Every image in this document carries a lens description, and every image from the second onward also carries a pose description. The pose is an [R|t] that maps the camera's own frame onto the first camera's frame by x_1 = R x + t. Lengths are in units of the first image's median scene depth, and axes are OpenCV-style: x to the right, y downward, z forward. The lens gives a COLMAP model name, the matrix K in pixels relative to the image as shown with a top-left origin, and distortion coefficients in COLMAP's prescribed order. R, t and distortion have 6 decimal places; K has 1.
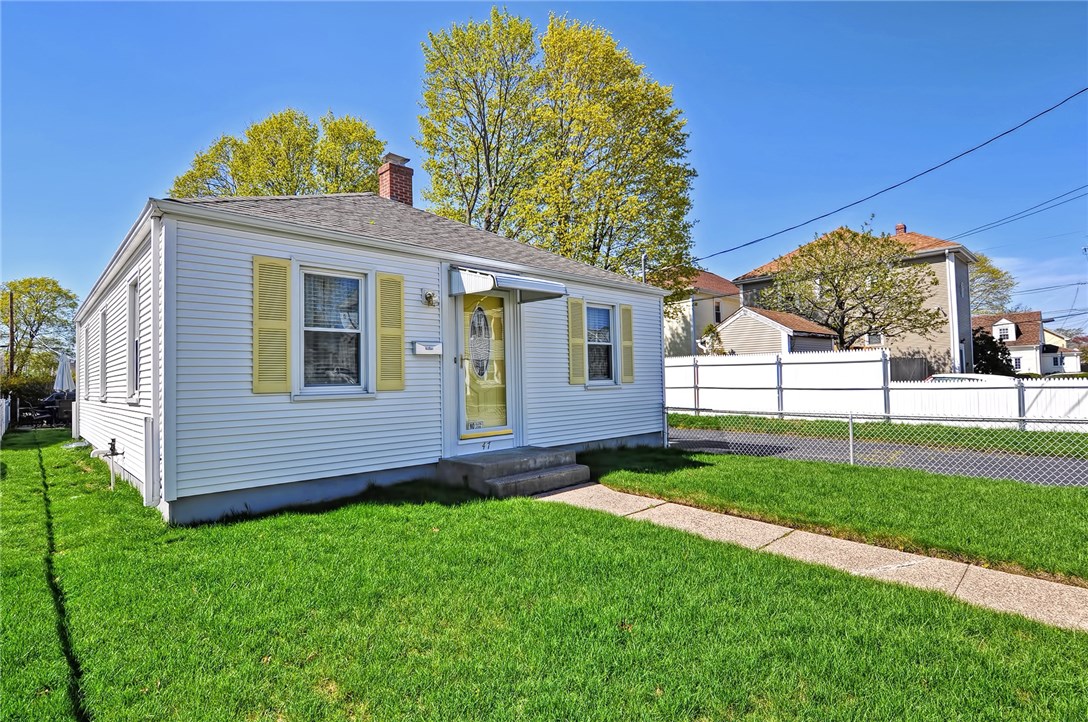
lens RADIAL K [[533.0, 0, 544.0], [0, 533.0, 361.0], [0, 0, 1]] dist [-0.014538, -0.001418]
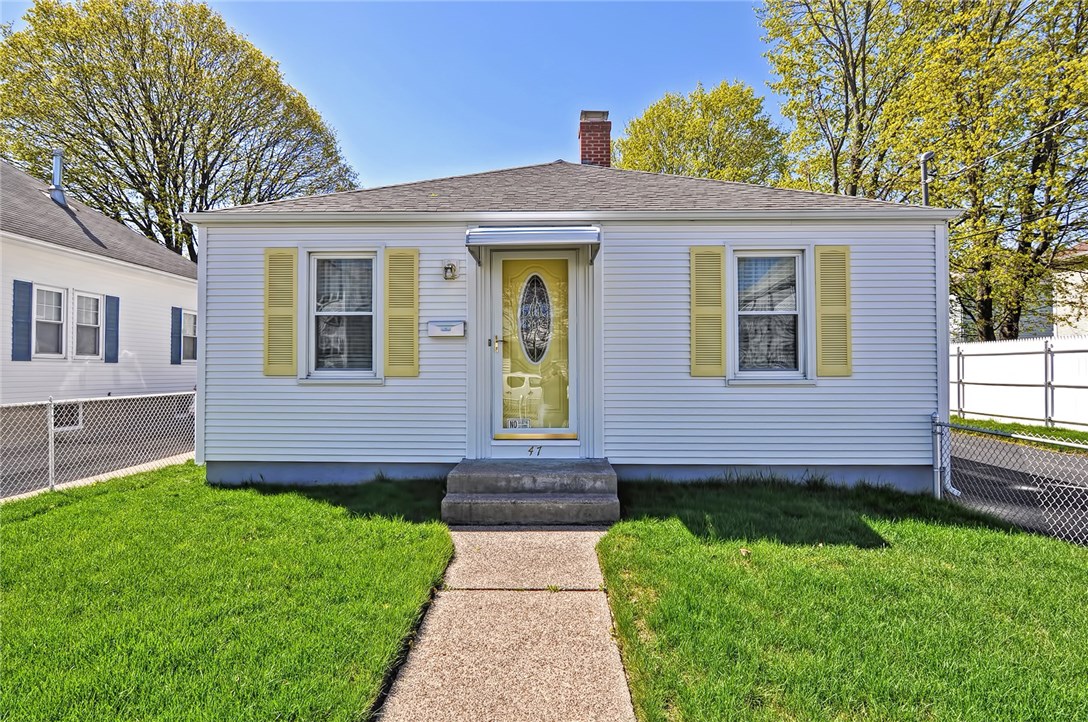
lens RADIAL K [[544.1, 0, 544.0], [0, 544.1, 361.0], [0, 0, 1]] dist [-0.000262, -0.000383]
pose [[0.707075, 0.009643, -0.707072, 0.336058], [0.010681, 0.999647, 0.024314, 0.005057], [0.707058, -0.024744, 0.706723, 0.318381]]
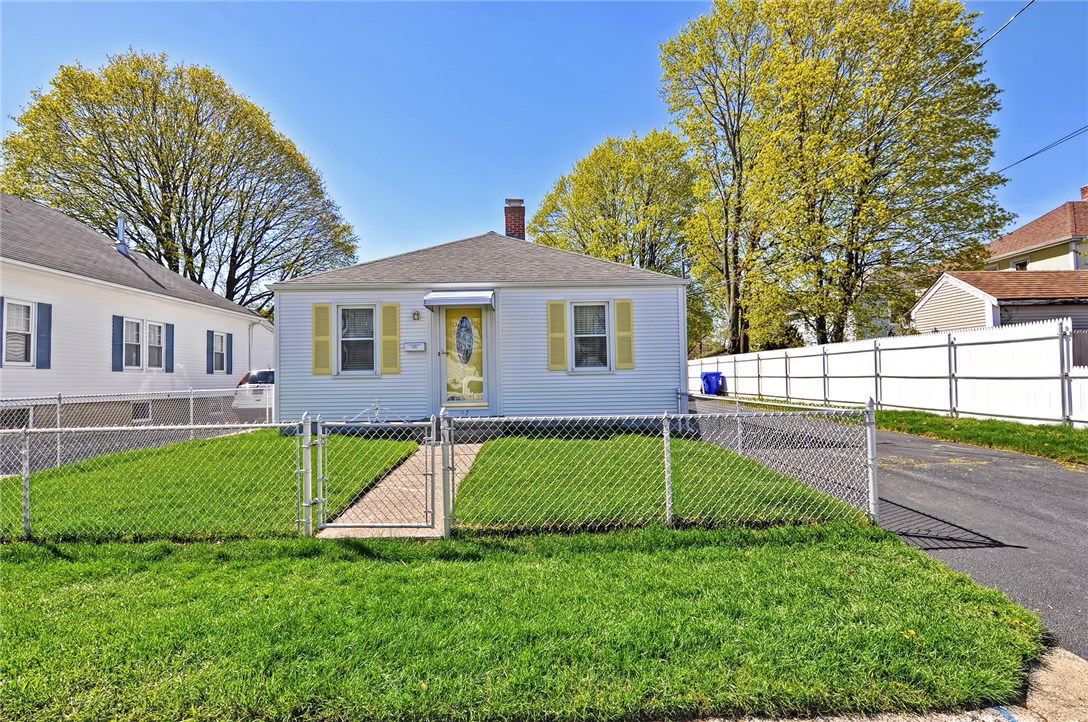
lens RADIAL K [[536.3, 0, 544.0], [0, 536.3, 361.0], [0, 0, 1]] dist [-0.016949, -0.000560]
pose [[0.739974, -0.014017, -0.672490, 0.734376], [0.026045, 0.999630, 0.007823, 0.009697], [0.672131, -0.023303, 0.740065, 0.055122]]
